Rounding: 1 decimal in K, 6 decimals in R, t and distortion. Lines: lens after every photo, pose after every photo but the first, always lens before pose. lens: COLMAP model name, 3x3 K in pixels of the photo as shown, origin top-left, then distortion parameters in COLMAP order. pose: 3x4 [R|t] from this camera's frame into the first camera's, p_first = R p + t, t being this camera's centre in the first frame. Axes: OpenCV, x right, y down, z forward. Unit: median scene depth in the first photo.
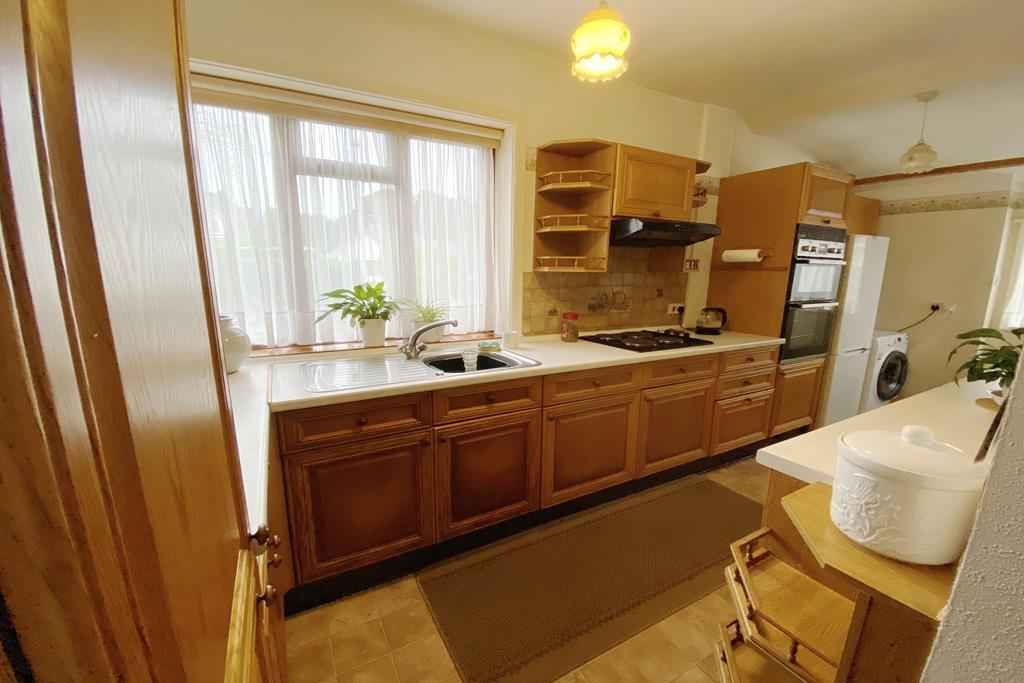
lens RADIAL K [[412.1, 0, 507.7], [0, 412.1, 355.0], [0, 0, 1]] dist [0.034826, -0.024592]
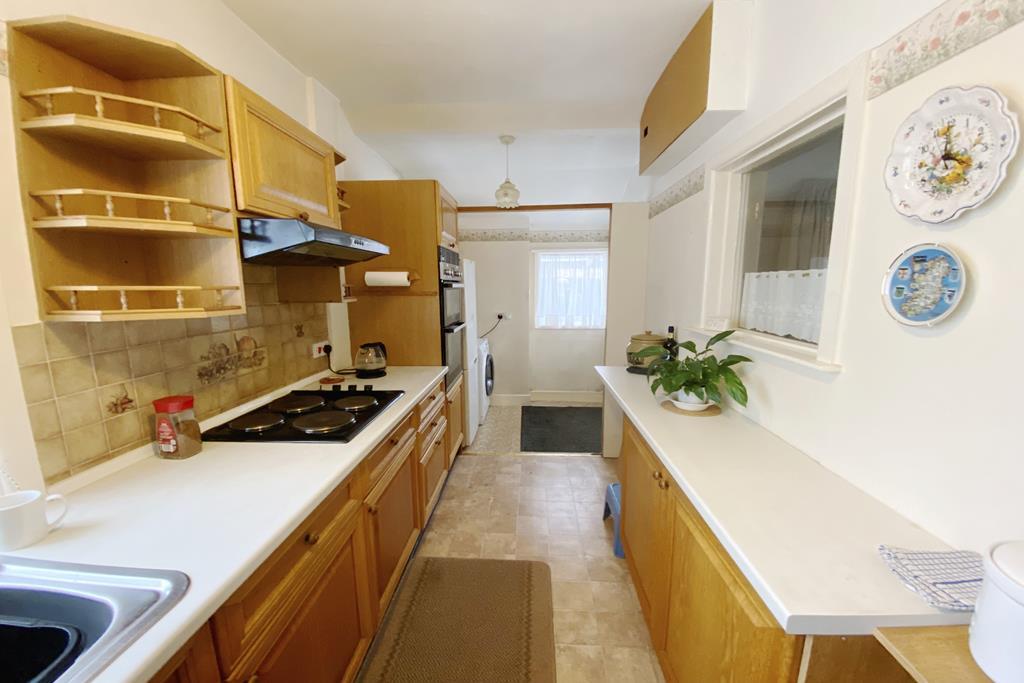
lens RADIAL K [[412.1, 0, 507.7], [0, 412.1, 355.0], [0, 0, 1]] dist [0.034826, -0.024592]
pose [[0.542990, -0.158930, 0.824563, -0.030792], [0.185783, 0.980330, 0.066612, -0.112293], [-0.818930, 0.117021, 0.561836, 0.398115]]
